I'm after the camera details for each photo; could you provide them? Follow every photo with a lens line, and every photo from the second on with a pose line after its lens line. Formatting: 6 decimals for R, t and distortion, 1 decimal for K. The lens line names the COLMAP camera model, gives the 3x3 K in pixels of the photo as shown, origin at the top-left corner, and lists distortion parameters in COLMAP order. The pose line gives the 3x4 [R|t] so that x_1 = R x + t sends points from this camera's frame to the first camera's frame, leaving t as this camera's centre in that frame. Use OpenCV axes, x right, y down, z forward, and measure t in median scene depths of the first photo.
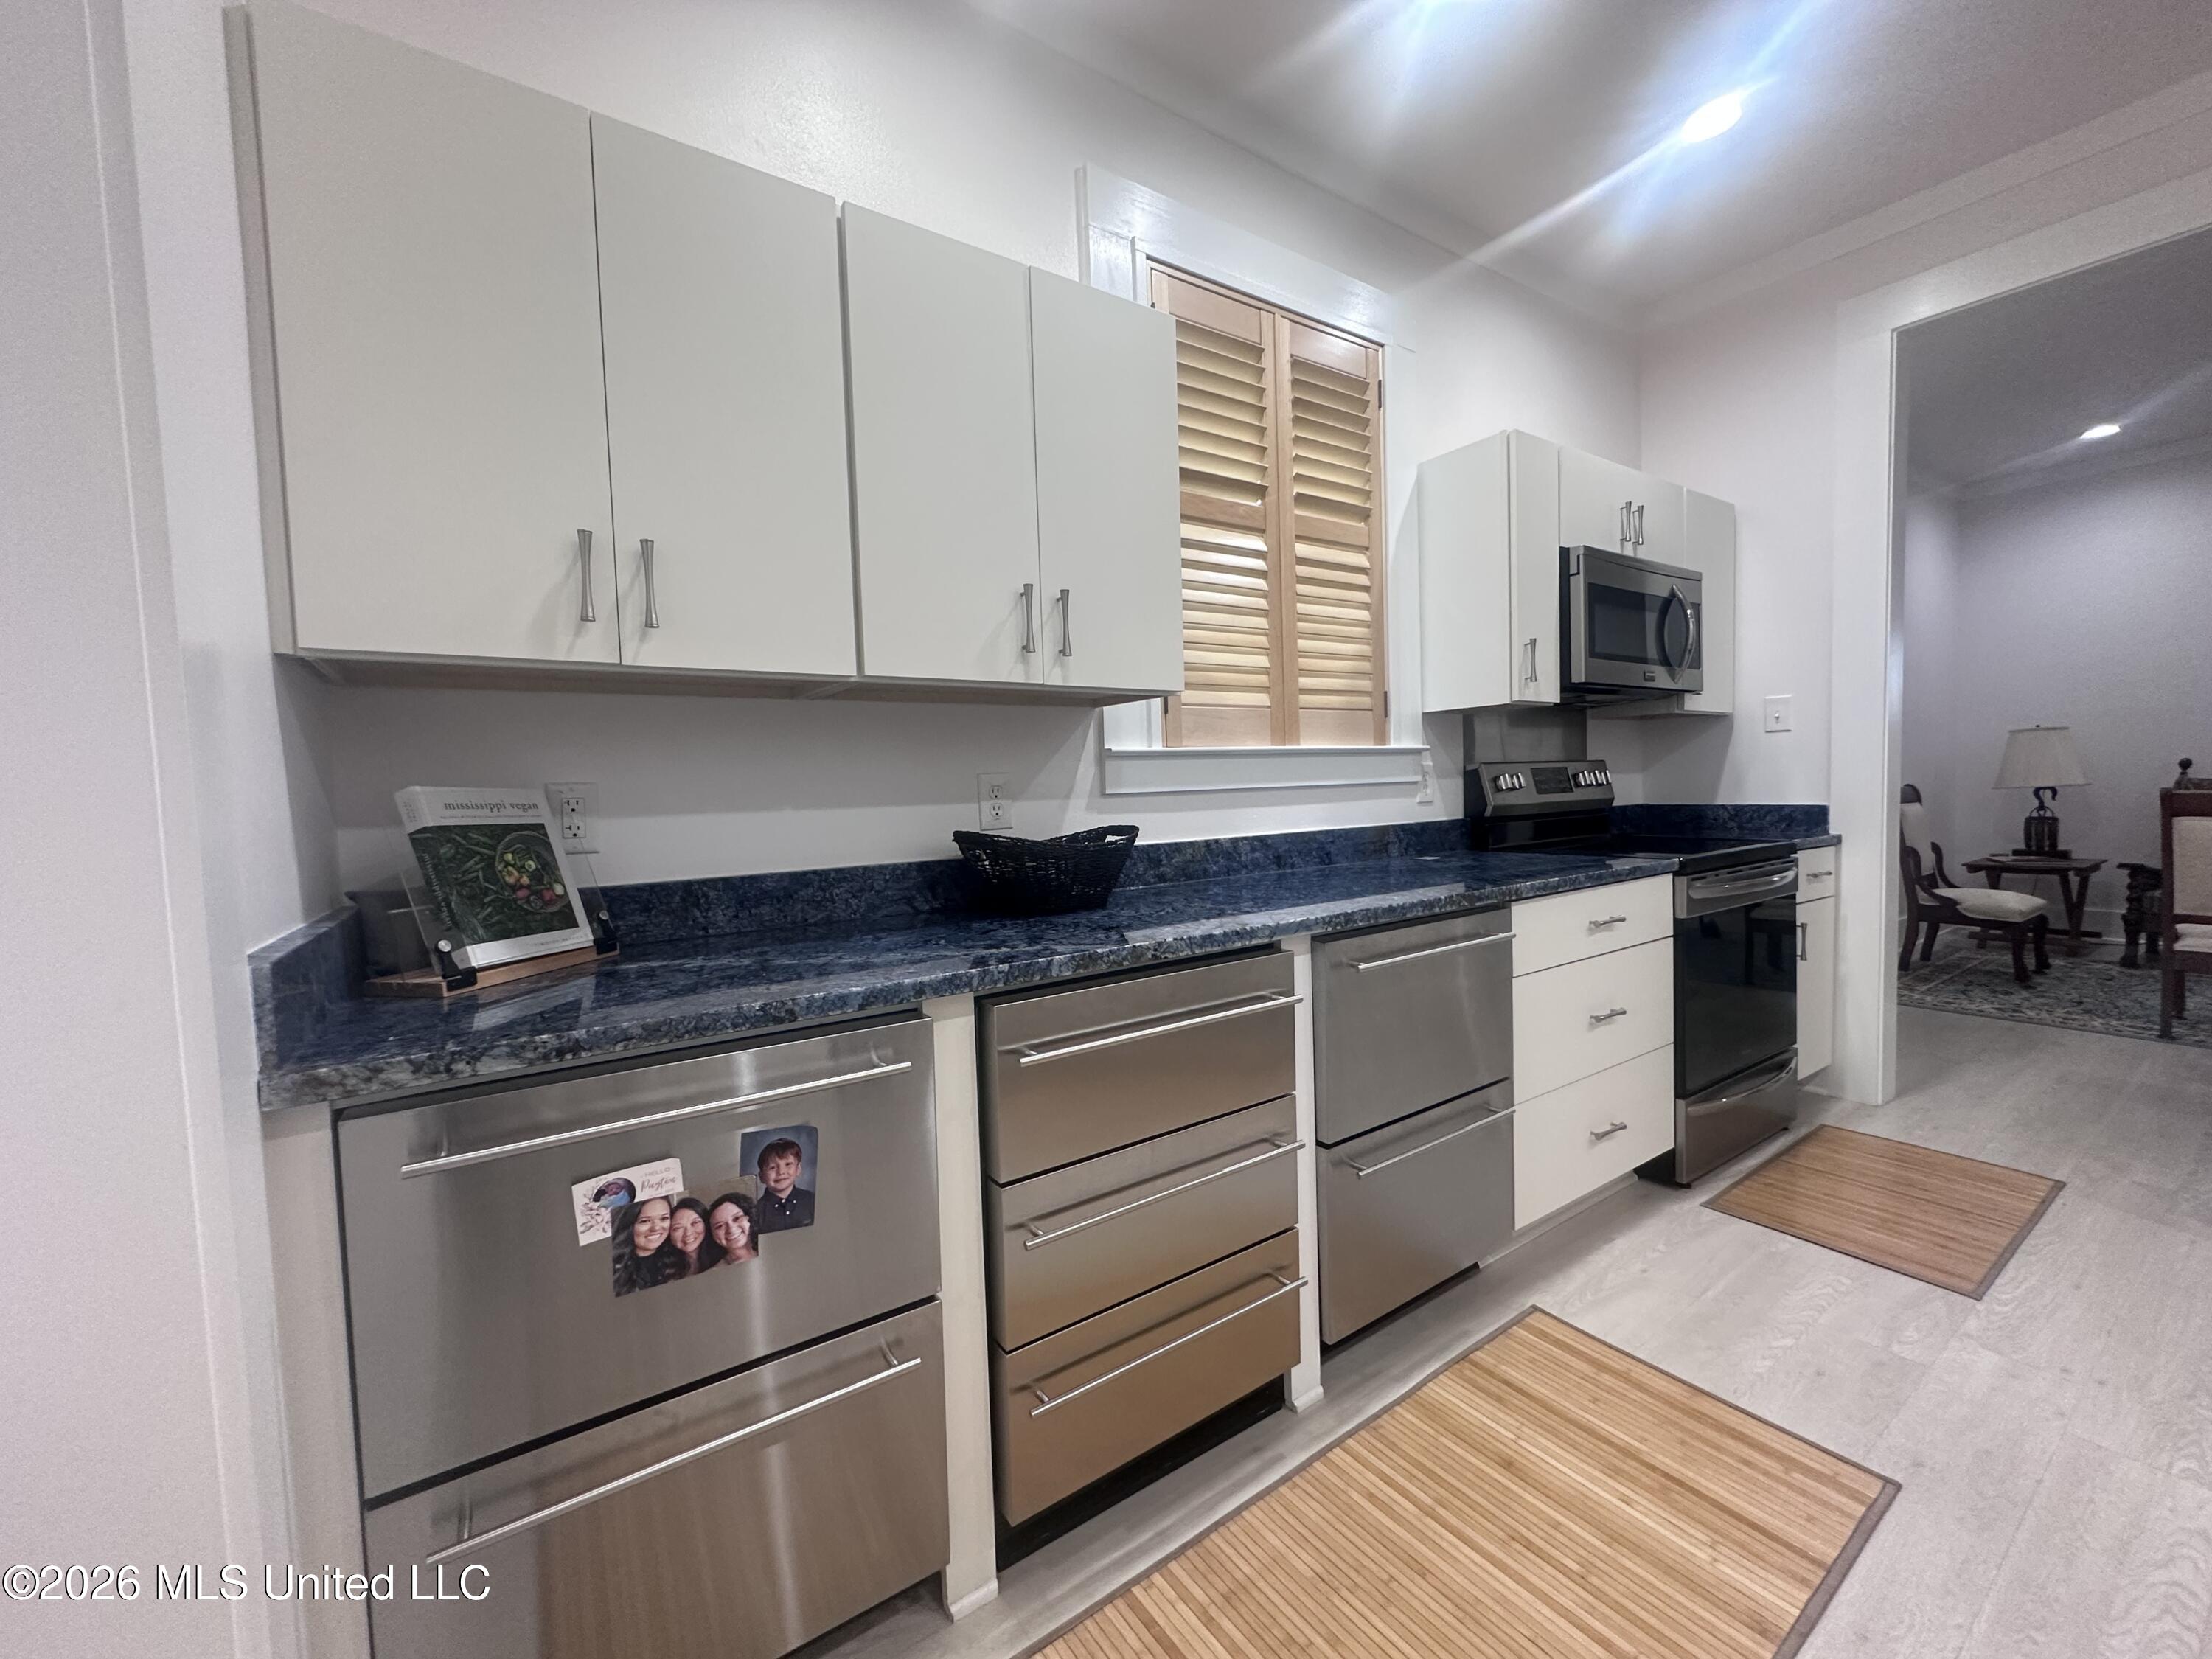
lens RADIAL K [[891.0, 0, 1104.9], [0, 891.0, 827.2], [0, 0, 1]] dist [-0.001868, 0.000698]
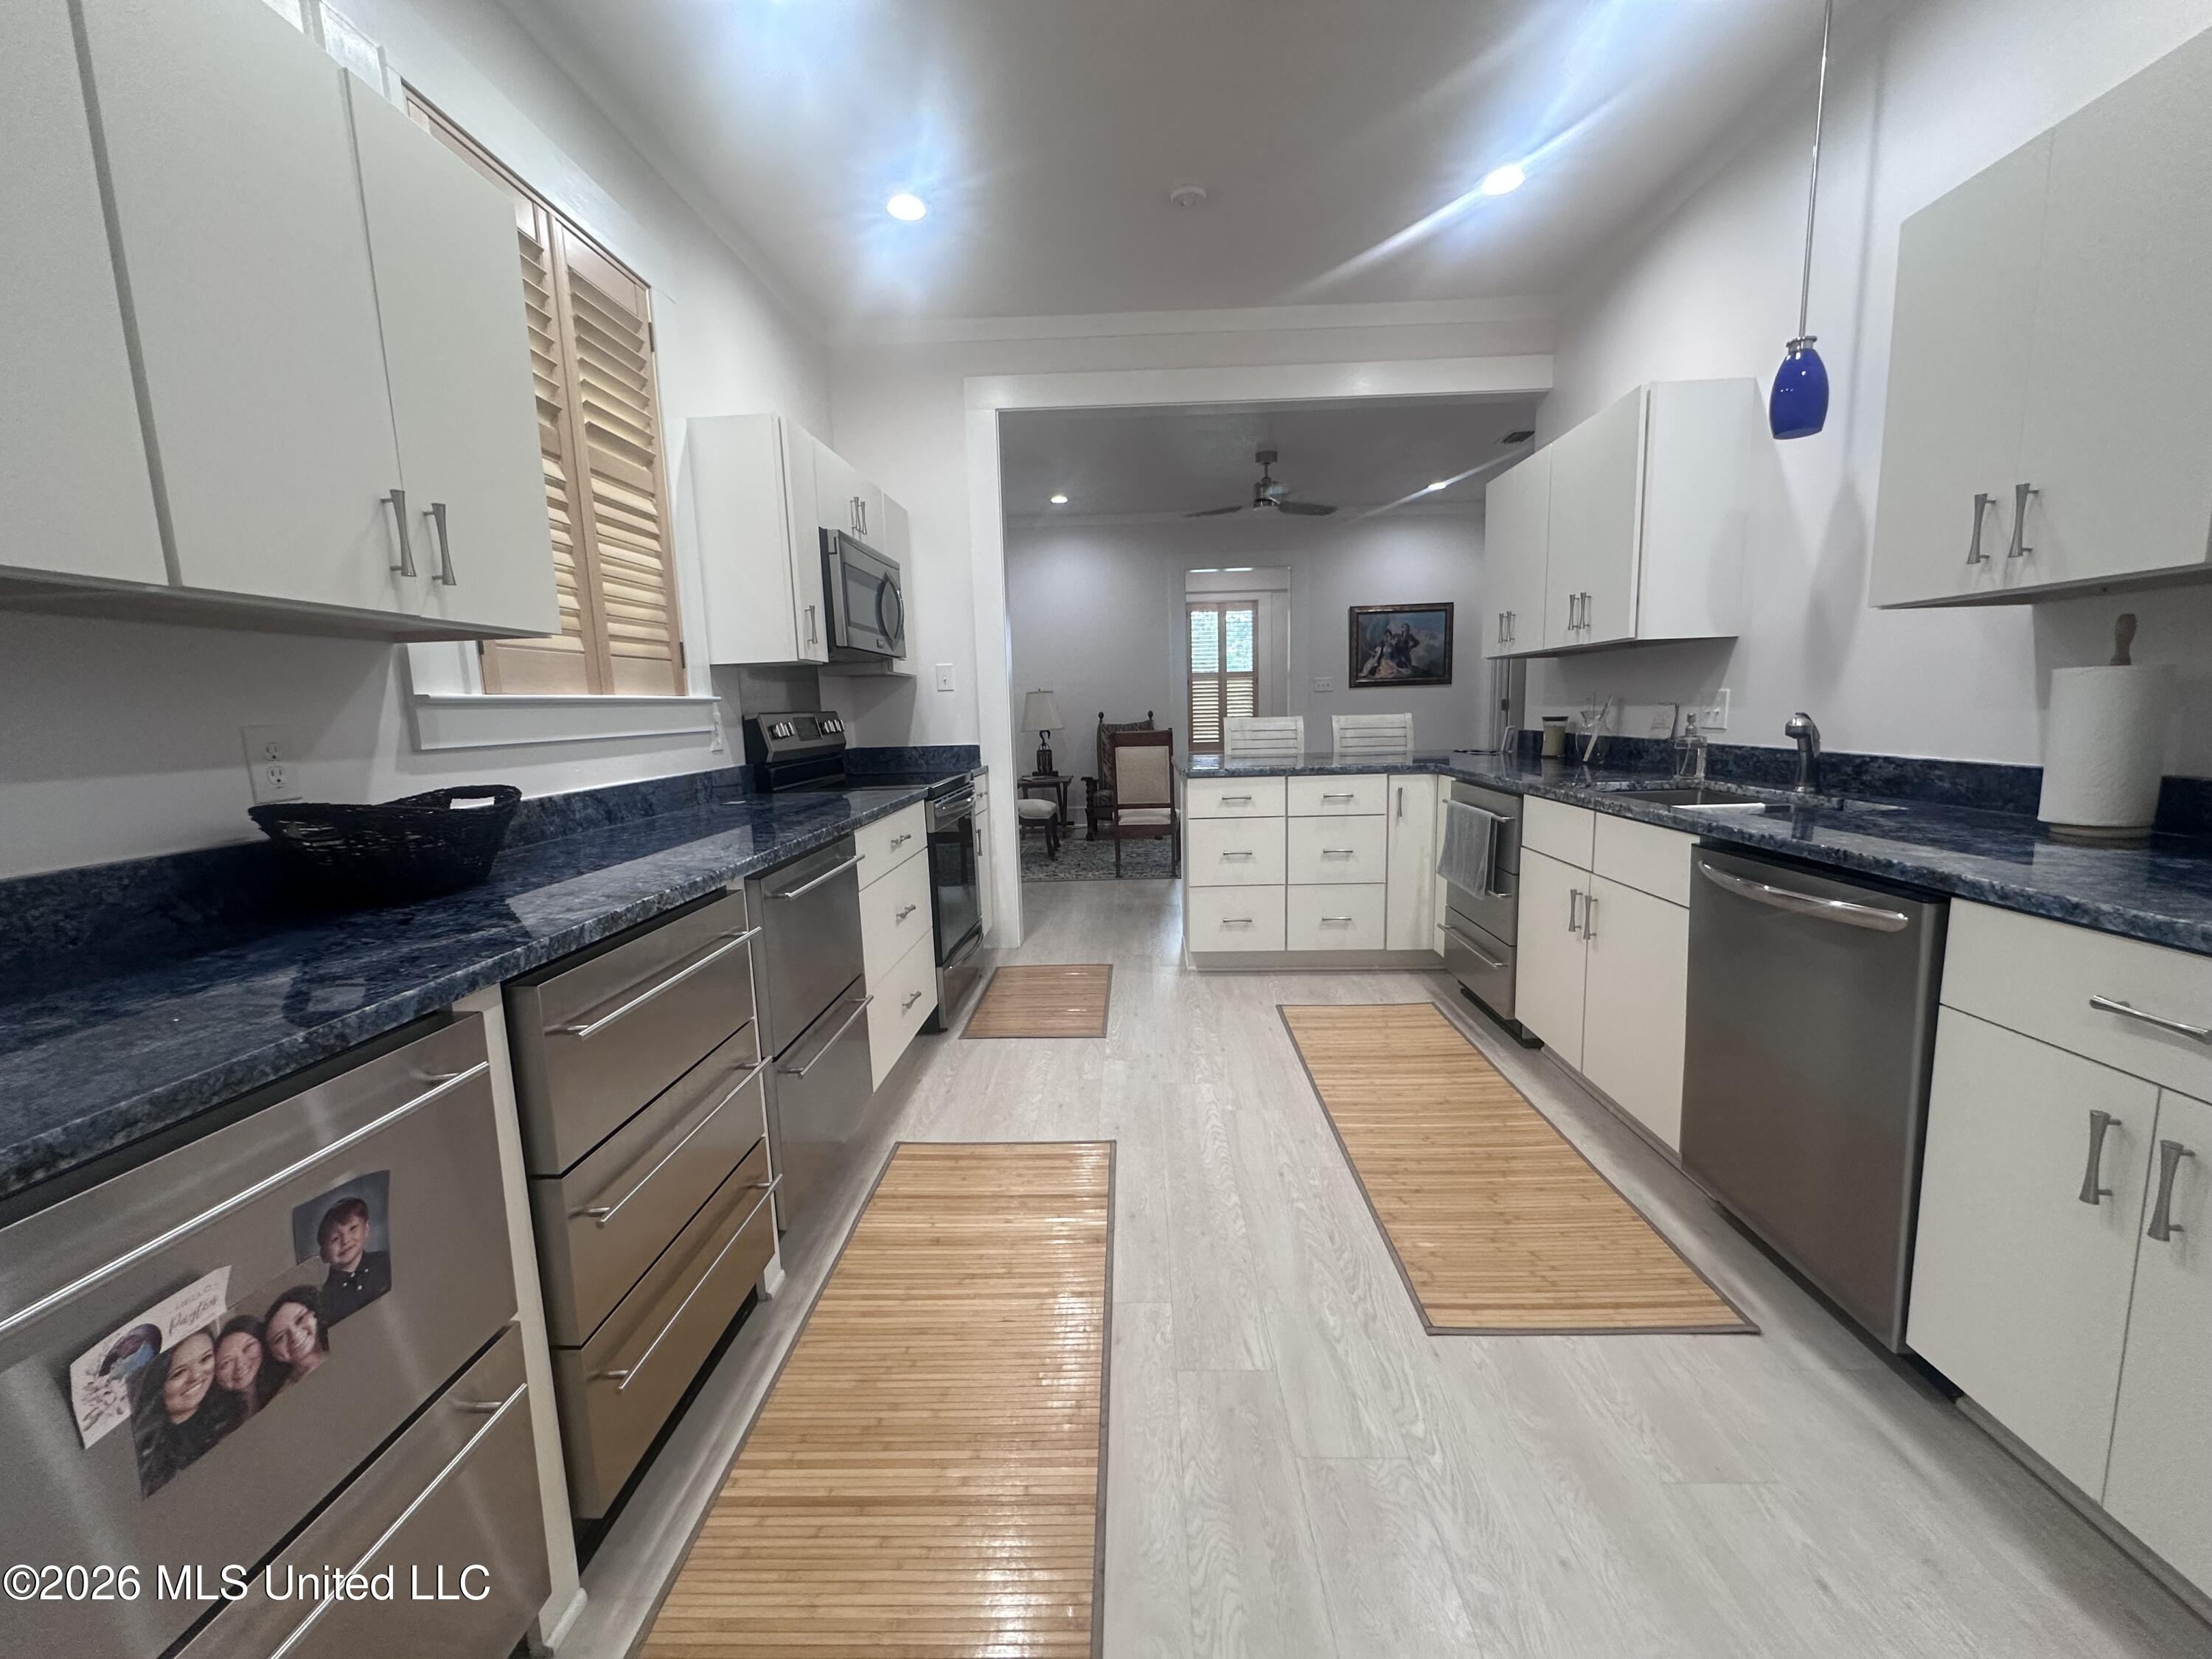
lens RADIAL K [[891.0, 0, 1111.7], [0, 891.0, 829.4], [0, 0, 1]] dist [-0.001868, 0.000698]
pose [[0.589154, -0.099749, 0.801840, -0.290789], [0.051663, 0.994971, 0.085815, -0.002138], [-0.806367, -0.009132, 0.591344, 0.000169]]
